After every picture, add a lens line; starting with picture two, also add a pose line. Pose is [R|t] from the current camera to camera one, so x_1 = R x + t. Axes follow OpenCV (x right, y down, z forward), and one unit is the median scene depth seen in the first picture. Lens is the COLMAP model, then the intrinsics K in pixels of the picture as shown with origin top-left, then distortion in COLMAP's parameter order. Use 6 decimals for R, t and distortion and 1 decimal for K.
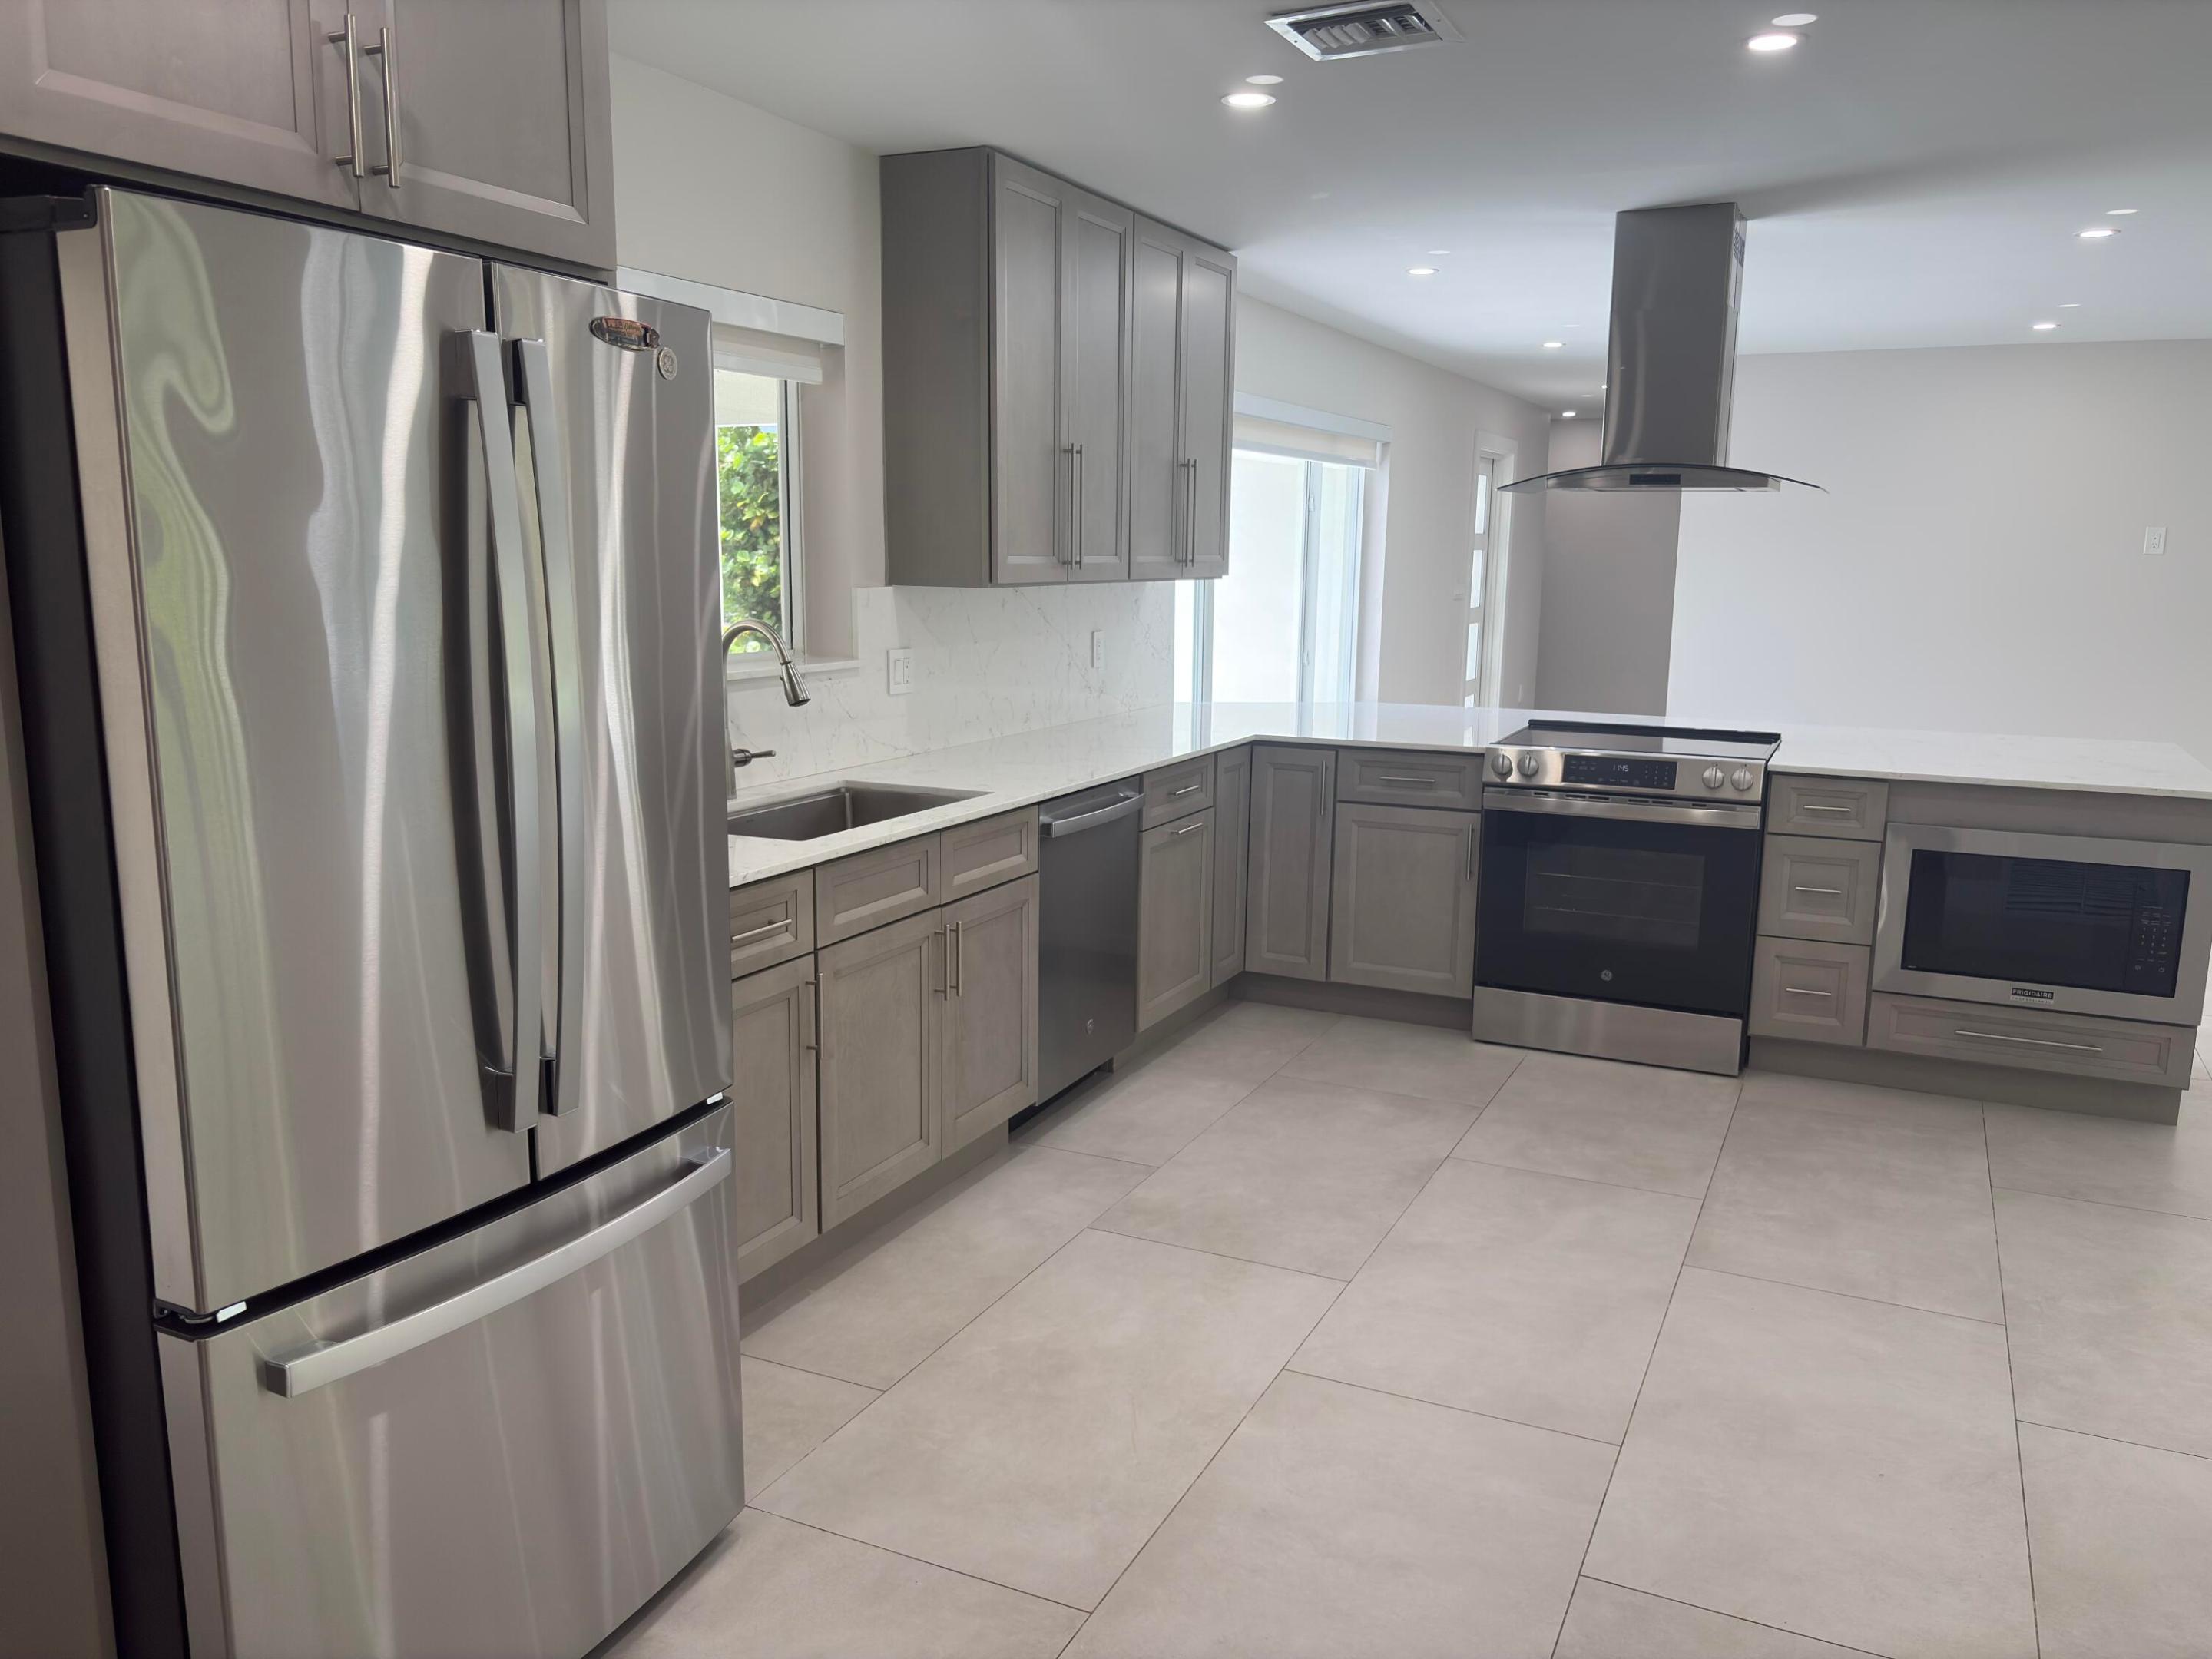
lens RADIAL K [[1666.5, 0, 1130.3], [0, 1666.5, 836.7], [0, 0, 1]] dist [0.020486, -0.014446]
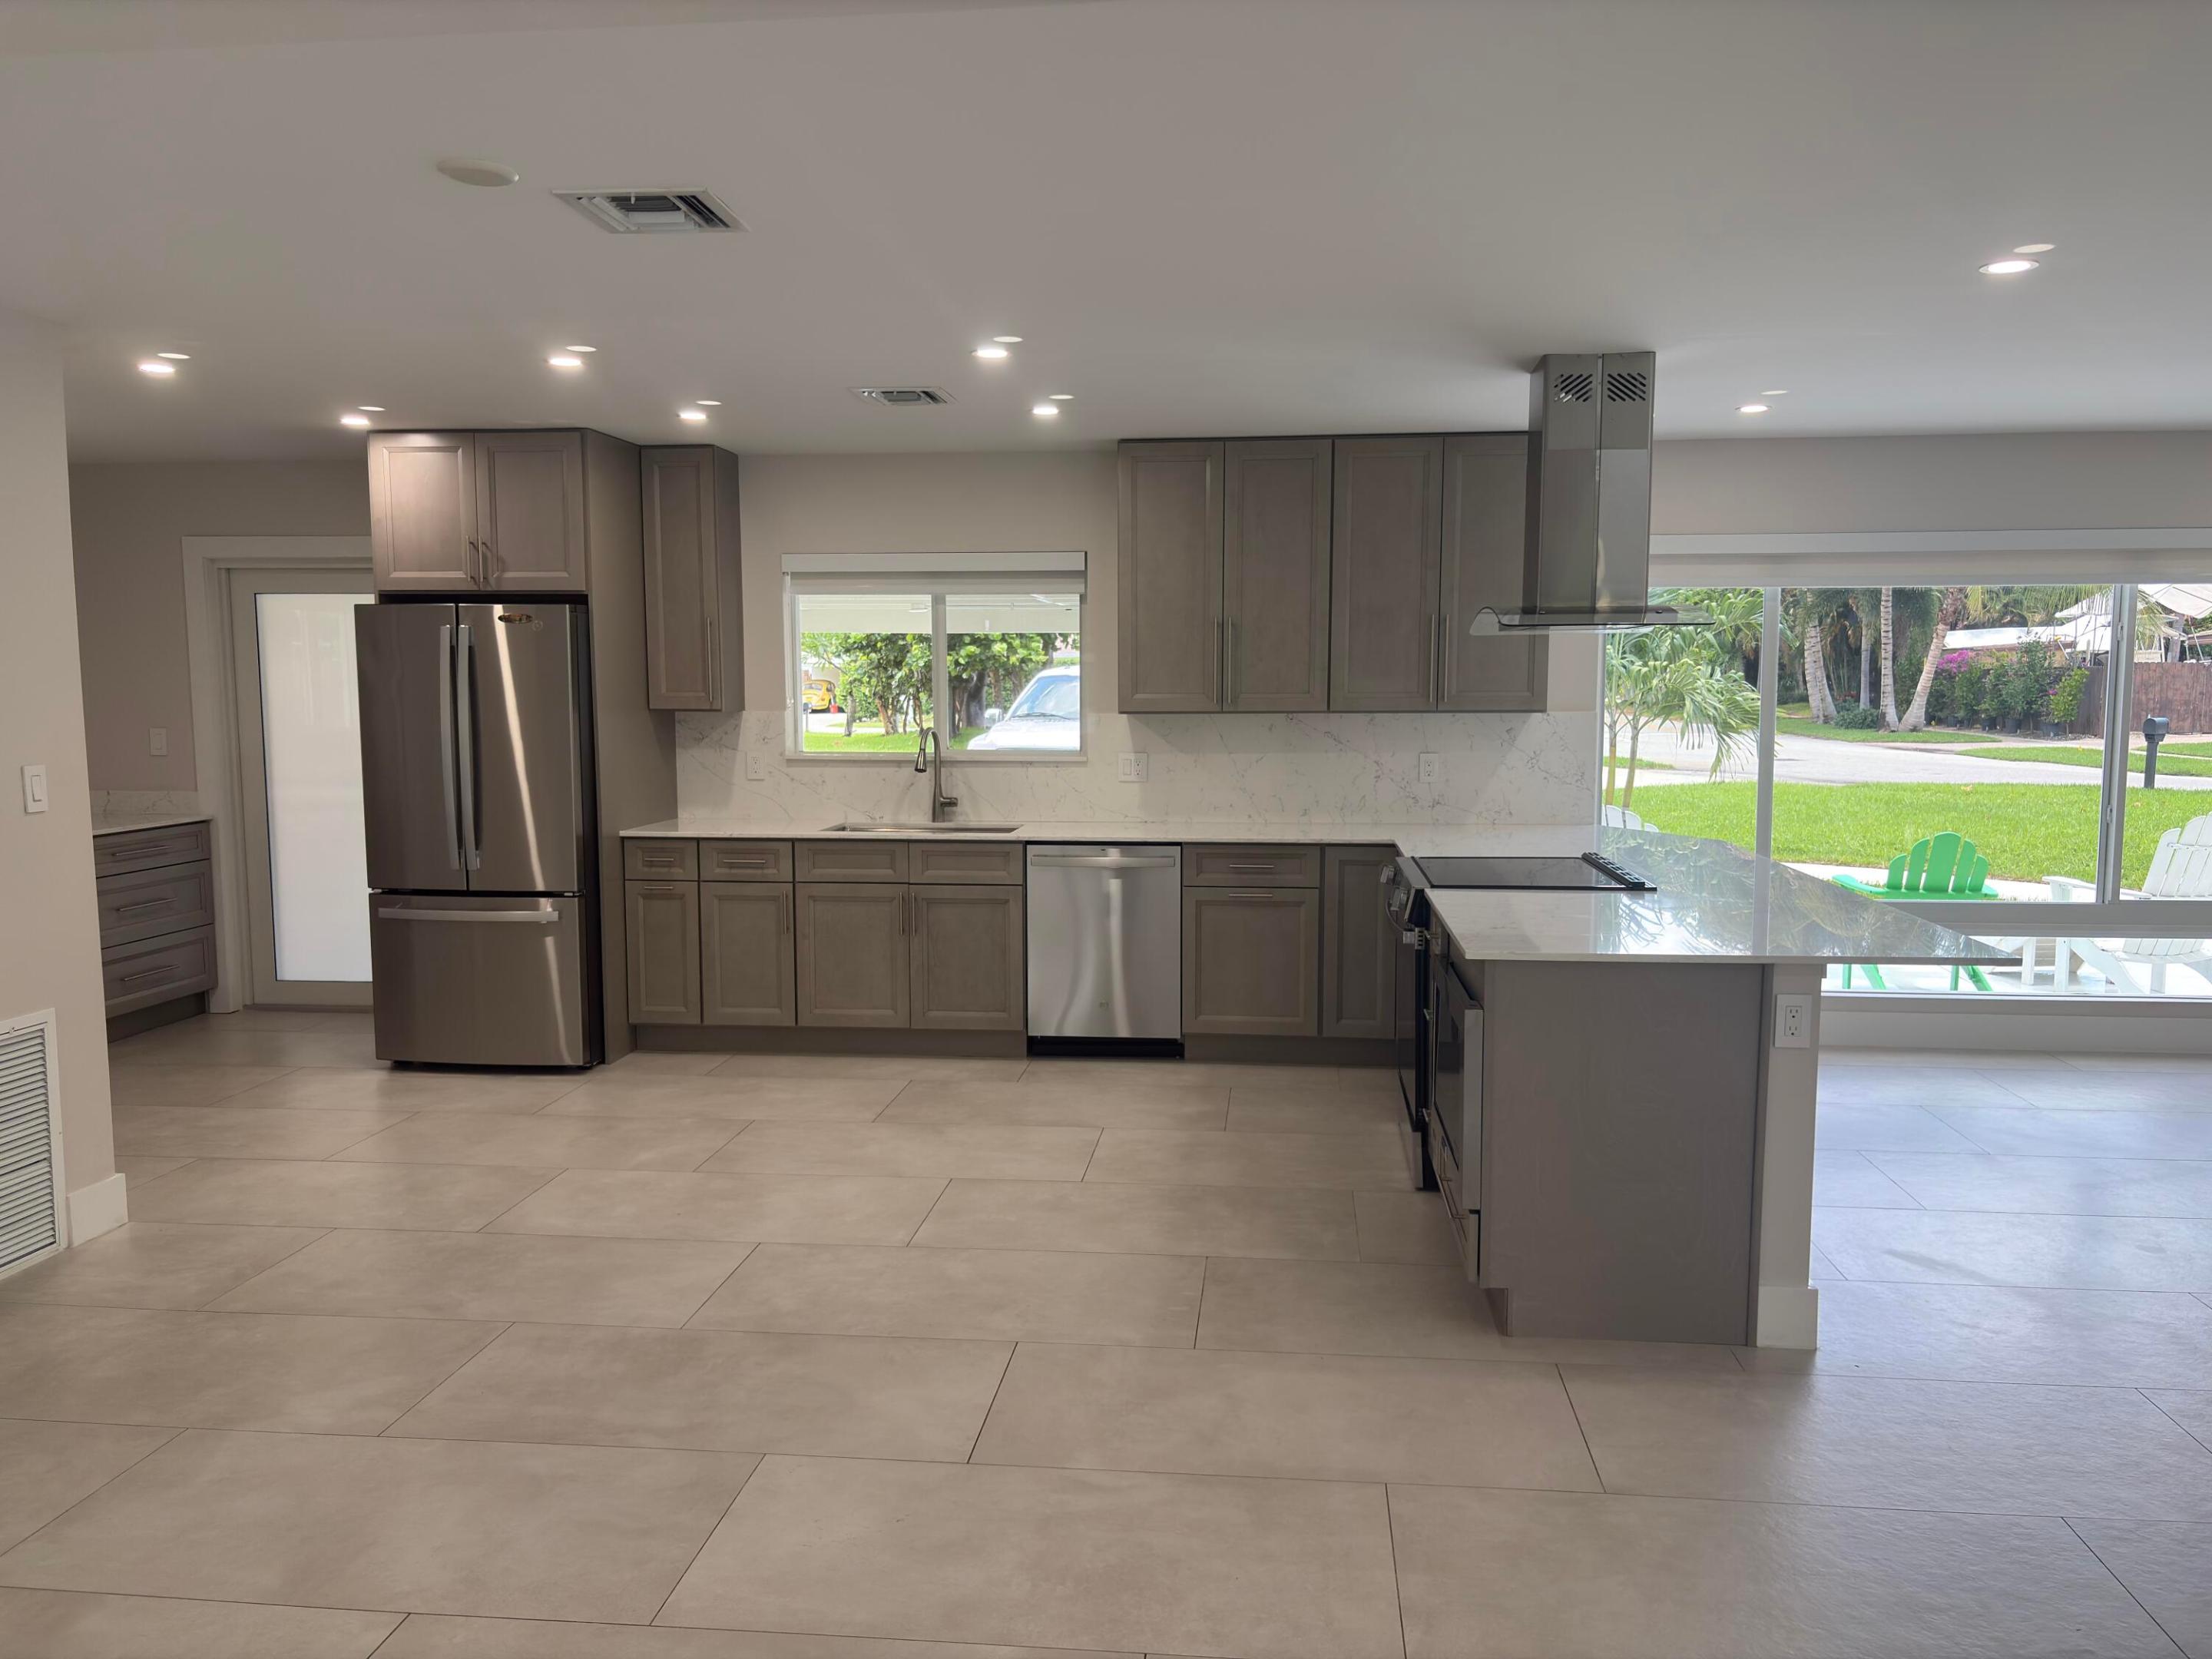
lens RADIAL K [[1666.5, 0, 1130.3], [0, 1666.5, 836.7], [0, 0, 1]] dist [0.020486, -0.014446]
pose [[0.325362, 0.070415, -0.942964, 1.681663], [-0.157852, 0.987275, 0.019258, -0.081883], [0.932321, 0.142583, 0.332337, 0.621544]]
